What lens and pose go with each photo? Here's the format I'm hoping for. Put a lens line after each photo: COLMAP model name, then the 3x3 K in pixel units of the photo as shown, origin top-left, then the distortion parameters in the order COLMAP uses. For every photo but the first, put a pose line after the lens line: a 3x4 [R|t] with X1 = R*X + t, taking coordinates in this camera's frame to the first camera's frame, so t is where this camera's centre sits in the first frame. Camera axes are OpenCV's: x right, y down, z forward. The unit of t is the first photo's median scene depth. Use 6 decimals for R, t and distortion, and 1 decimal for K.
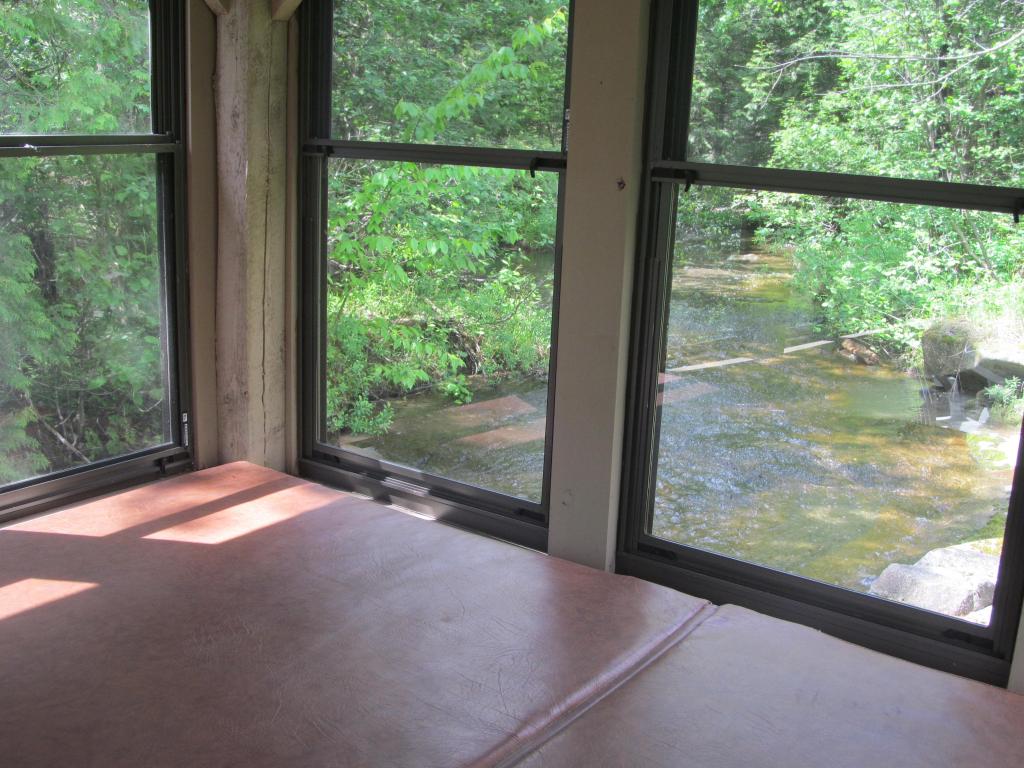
lens RADIAL K [[1103.9, 0, 512.0], [0, 1103.9, 384.0], [0, 0, 1]] dist [-0.113332, 0.037757]
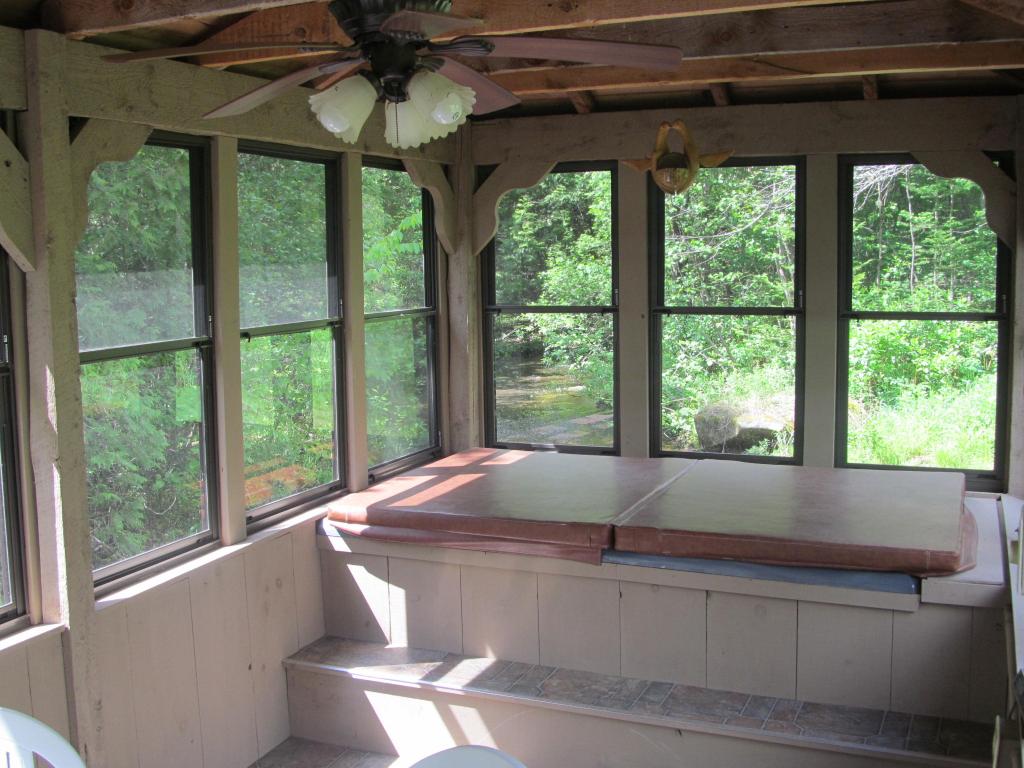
lens RADIAL K [[1103.9, 0, 512.0], [0, 1103.9, 384.0], [0, 0, 1]] dist [-0.113332, 0.037757]
pose [[0.970355, -0.080511, 0.227878, -0.134894], [0.108719, 0.987507, -0.114059, 0.041379], [-0.215848, 0.135453, 0.966986, -0.244939]]
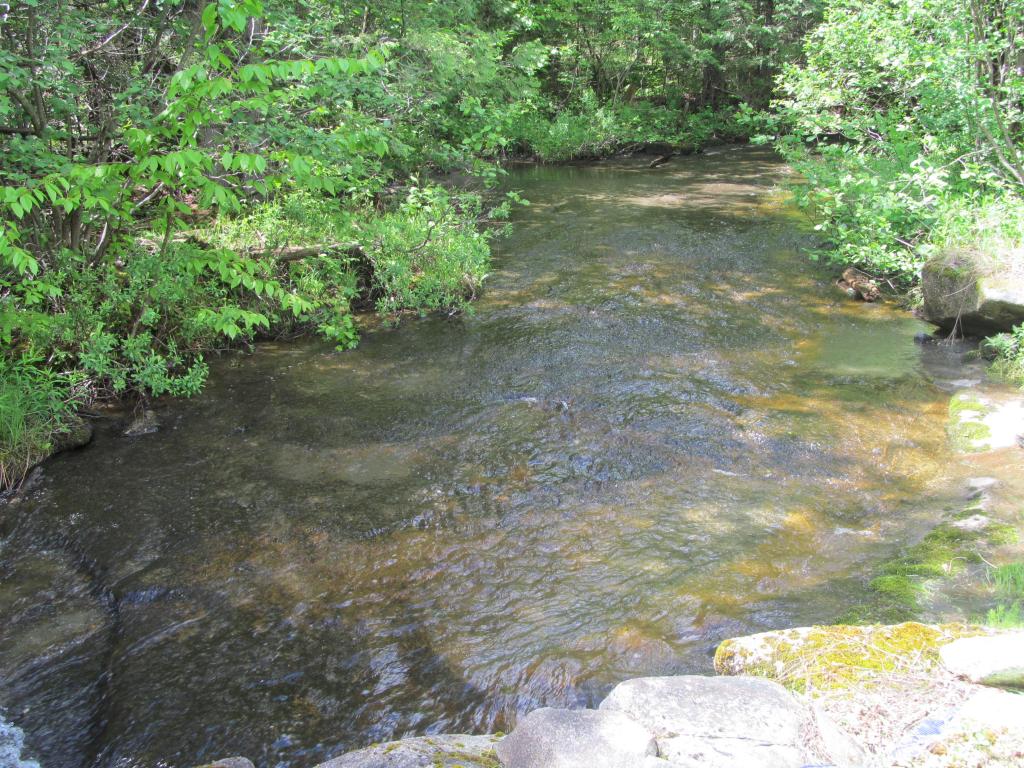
lens RADIAL K [[1103.9, 0, 512.0], [0, 1103.9, 384.0], [0, 0, 1]] dist [-0.113332, 0.037757]
pose [[0.995258, 0.008078, -0.096932, 0.147329], [-0.000764, 0.997164, 0.075253, -0.017748], [0.097265, -0.074822, 0.992442, 0.162668]]
